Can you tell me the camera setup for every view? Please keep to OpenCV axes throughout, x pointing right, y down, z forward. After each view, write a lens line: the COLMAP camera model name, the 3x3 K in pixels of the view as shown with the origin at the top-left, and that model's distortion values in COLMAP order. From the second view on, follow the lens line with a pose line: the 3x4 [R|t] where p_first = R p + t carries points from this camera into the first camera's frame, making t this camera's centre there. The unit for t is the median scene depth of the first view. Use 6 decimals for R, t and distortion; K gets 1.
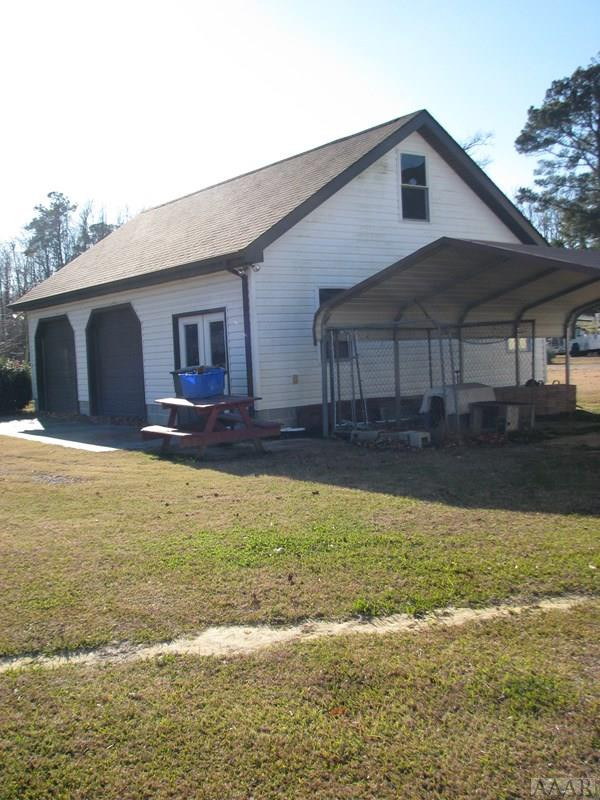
lens RADIAL K [[850.6, 0, 300.0], [0, 850.6, 400.0], [0, 0, 1]] dist [-0.174138, 0.224772]
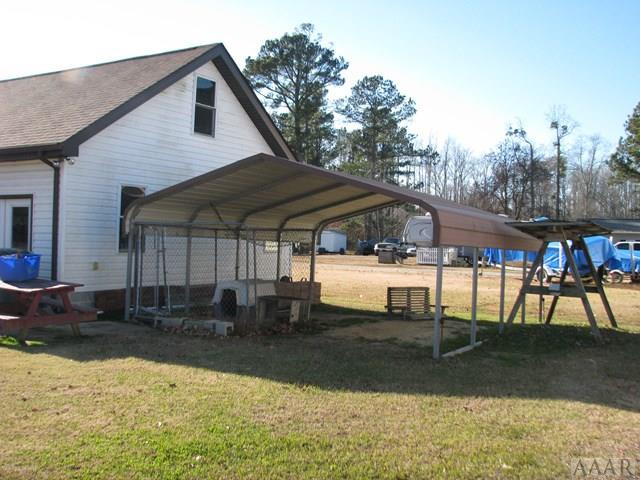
lens RADIAL K [[680.4, 0, 320.0], [0, 680.4, 240.0], [0, 0, 1]] dist [-0.174138, 0.224772]
pose [[0.912598, 0.072171, 0.402439, -0.085915], [-0.047165, 0.996309, -0.071717, -0.009164], [-0.406129, 0.046468, 0.912634, 0.091021]]
